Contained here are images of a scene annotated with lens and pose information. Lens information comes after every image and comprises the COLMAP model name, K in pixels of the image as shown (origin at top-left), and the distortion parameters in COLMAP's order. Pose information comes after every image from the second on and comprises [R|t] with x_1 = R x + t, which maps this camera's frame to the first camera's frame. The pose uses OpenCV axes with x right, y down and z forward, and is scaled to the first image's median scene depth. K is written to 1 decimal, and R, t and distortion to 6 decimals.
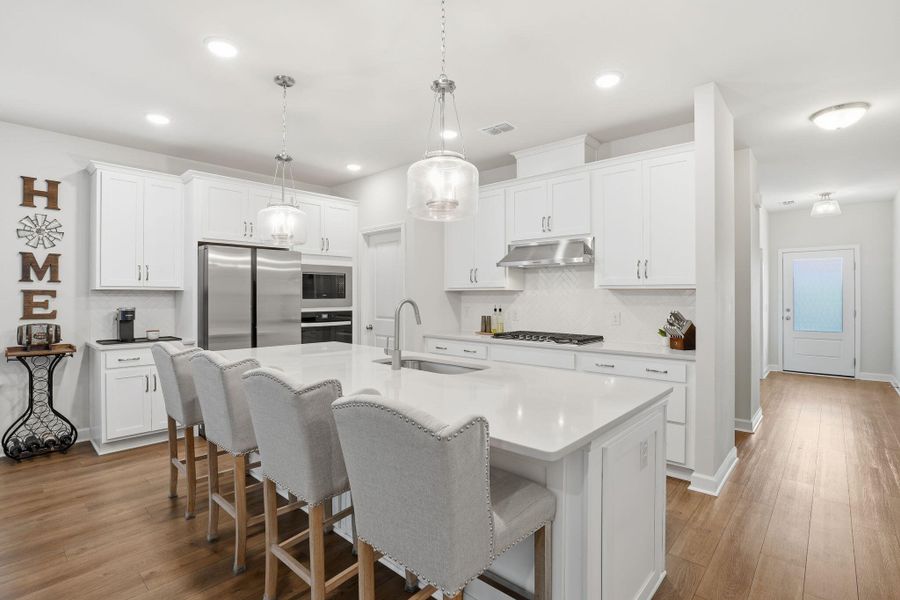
lens RADIAL K [[443.1, 0, 450.0], [0, 443.1, 300.0], [0, 0, 1]] dist [-0.053698, 0.000199]
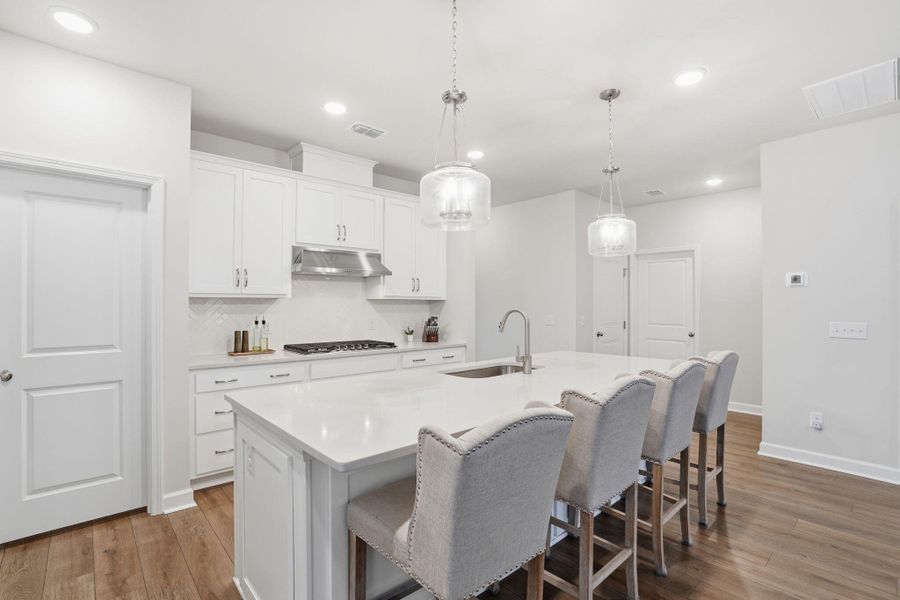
lens RADIAL K [[428.0, 0, 450.0], [0, 428.0, 300.0], [0, 0, 1]] dist [-0.022646, 0.000212]
pose [[0.099356, 0.011539, 0.994985, -0.784868], [0.009792, 0.999873, -0.012574, -0.006182], [-0.995004, 0.010992, 0.099231, 0.725849]]
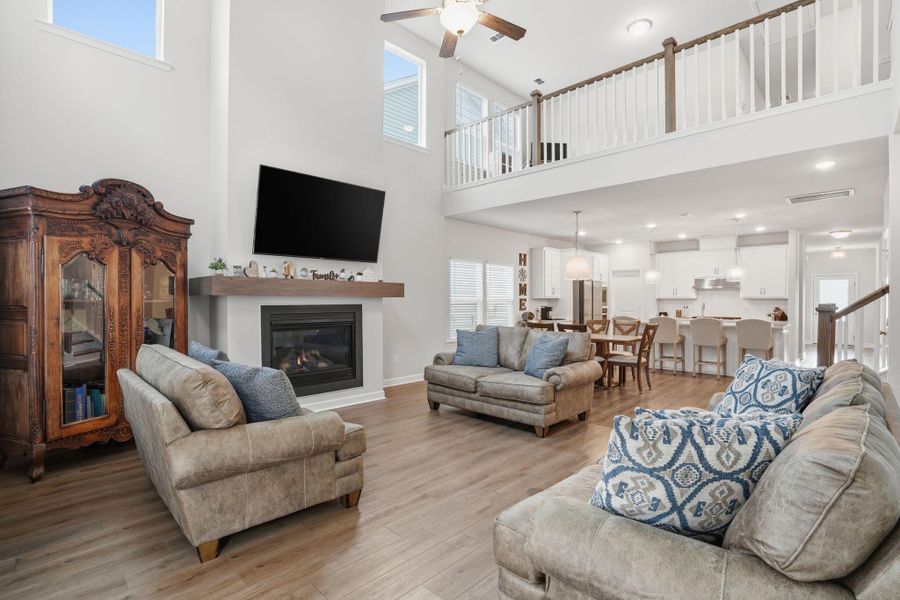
lens RADIAL K [[421.7, 0, 450.0], [0, 421.7, 300.0], [0, 0, 1]] dist [-0.035307, 0.000668]
pose [[0.999565, 0.000398, -0.029475, -1.284385], [-0.000756, 0.999926, -0.012121, 0.015188], [0.029468, 0.012138, 0.999492, -1.442602]]
